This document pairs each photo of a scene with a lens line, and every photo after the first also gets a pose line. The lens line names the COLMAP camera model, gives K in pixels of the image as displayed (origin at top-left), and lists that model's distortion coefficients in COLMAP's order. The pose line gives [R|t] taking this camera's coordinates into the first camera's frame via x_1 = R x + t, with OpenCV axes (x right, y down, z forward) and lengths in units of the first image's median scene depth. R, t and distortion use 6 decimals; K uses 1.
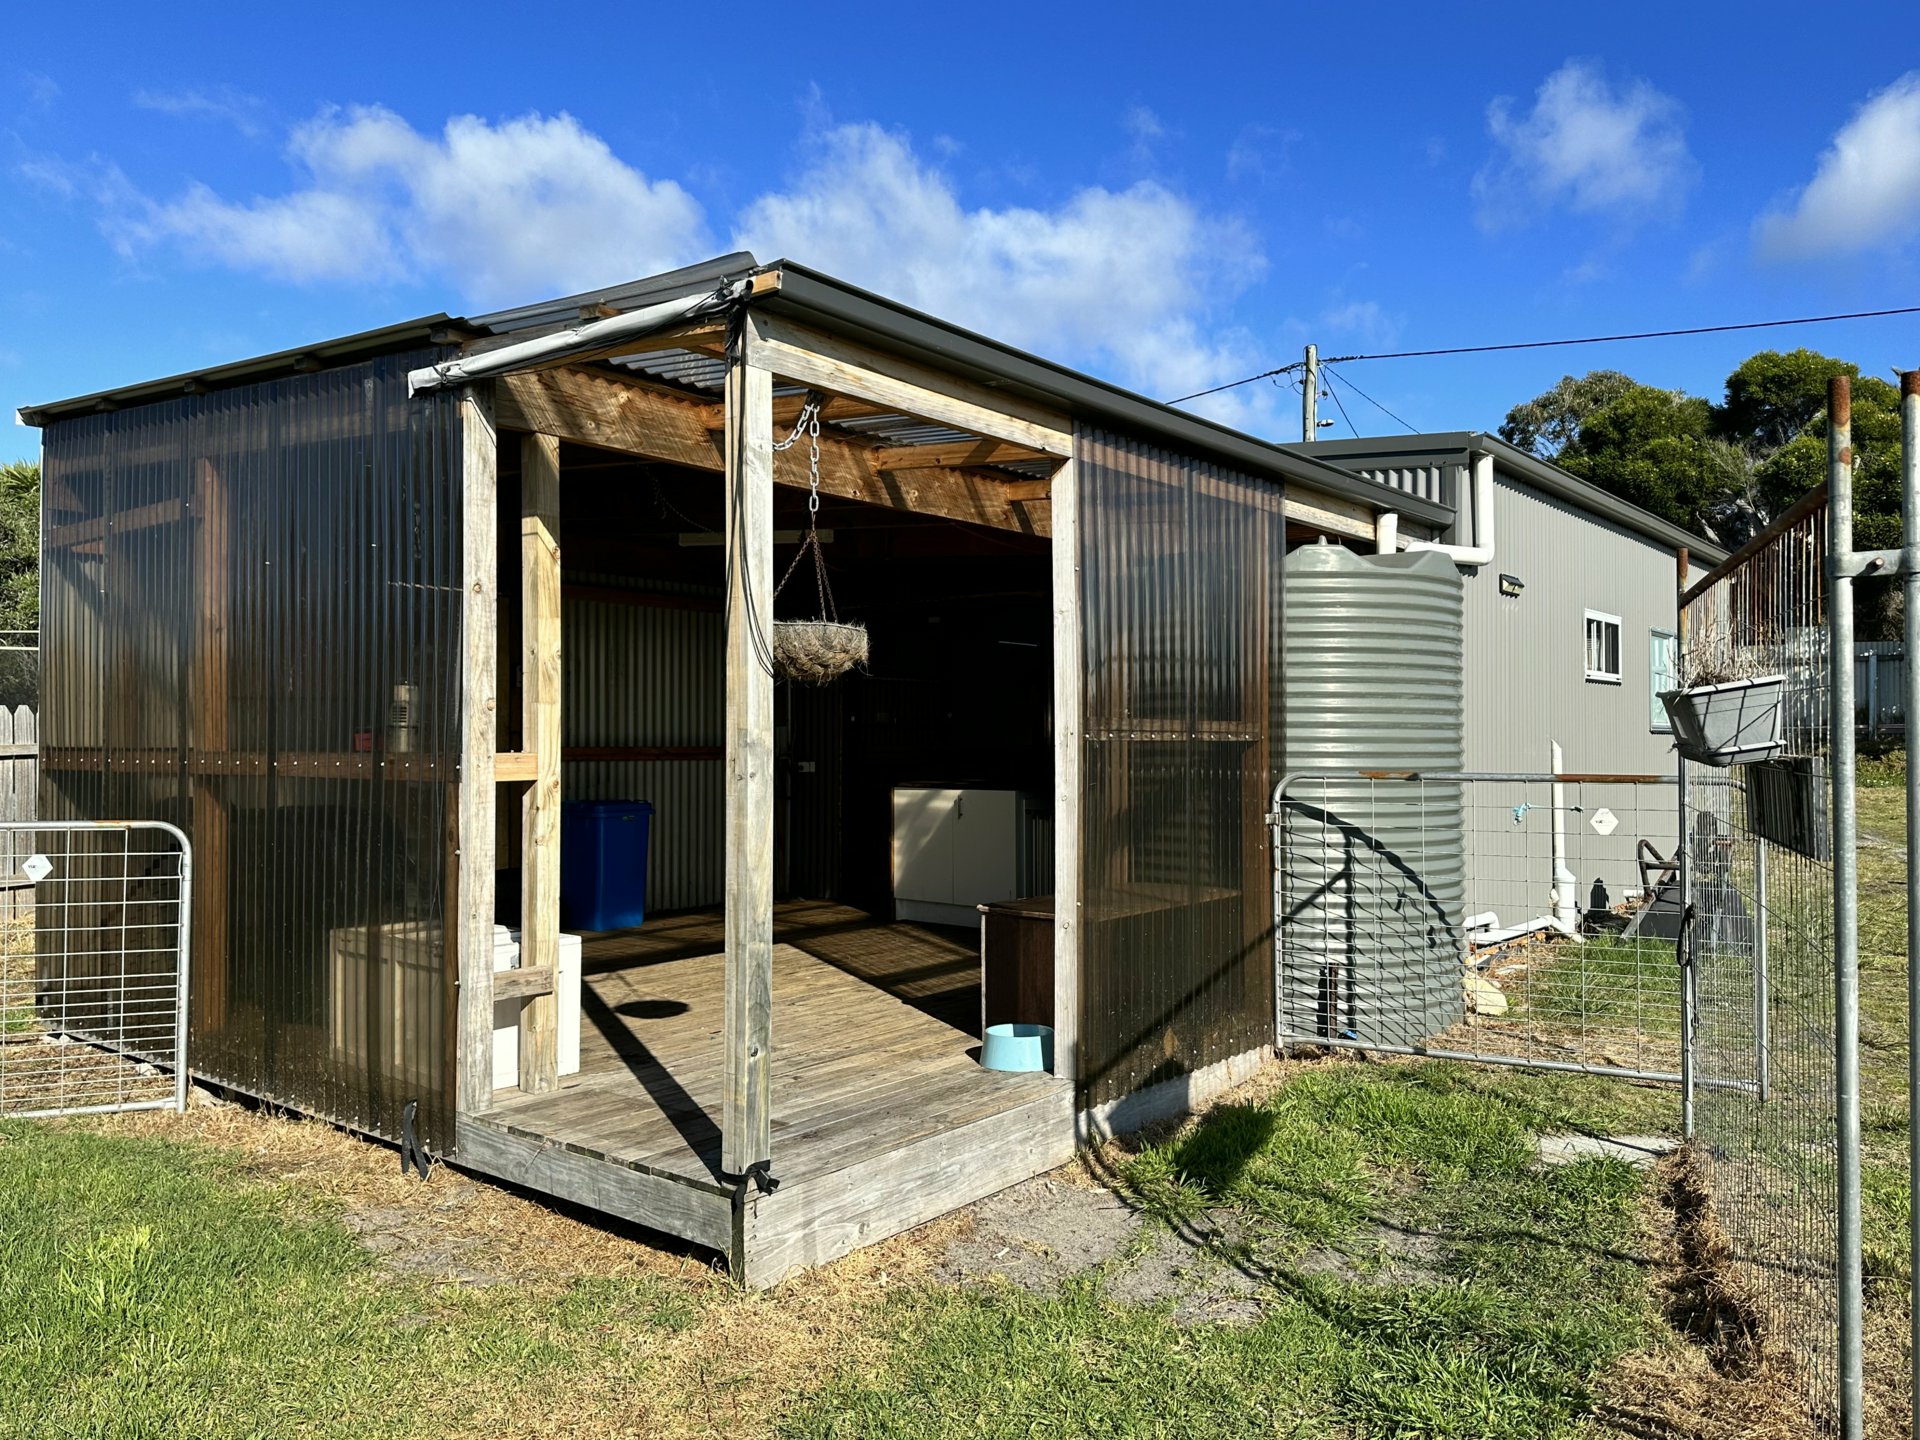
lens RADIAL K [[1391.9, 0, 960.0], [0, 1391.9, 720.0], [0, 0, 1]] dist [0.103481, -0.000814]
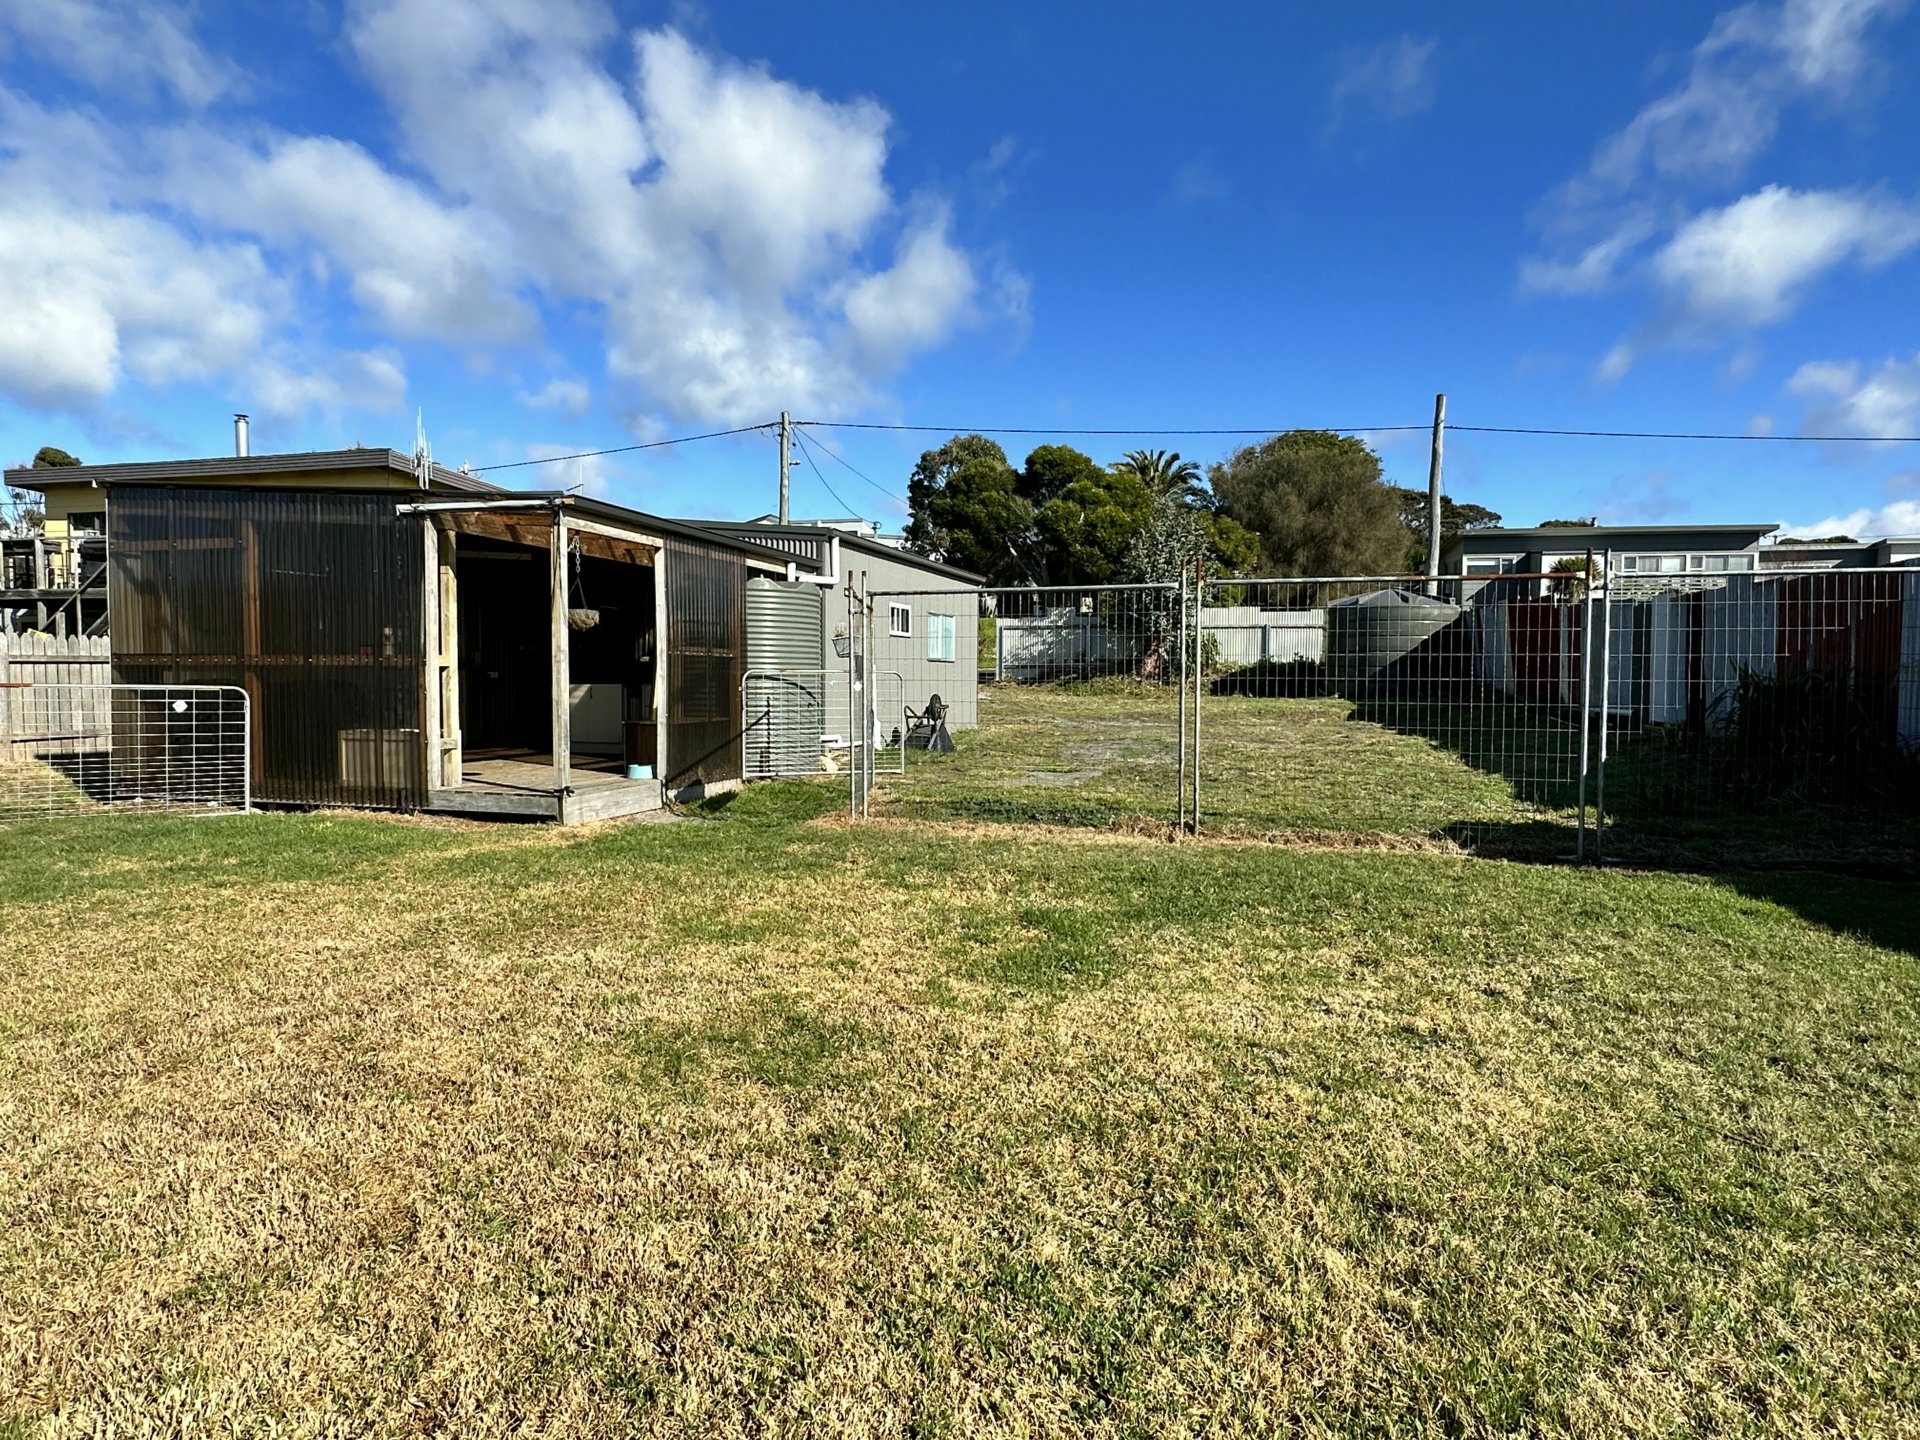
lens RADIAL K [[1060.3, 0, 960.0], [0, 1060.3, 720.0], [0, 0, 1]] dist [0.001099, 0.000199]
pose [[0.922143, -0.011617, 0.386675, -0.156785], [-0.009999, 0.998499, 0.053844, 0.022399], [-0.386721, -0.053519, 0.920643, -0.939520]]
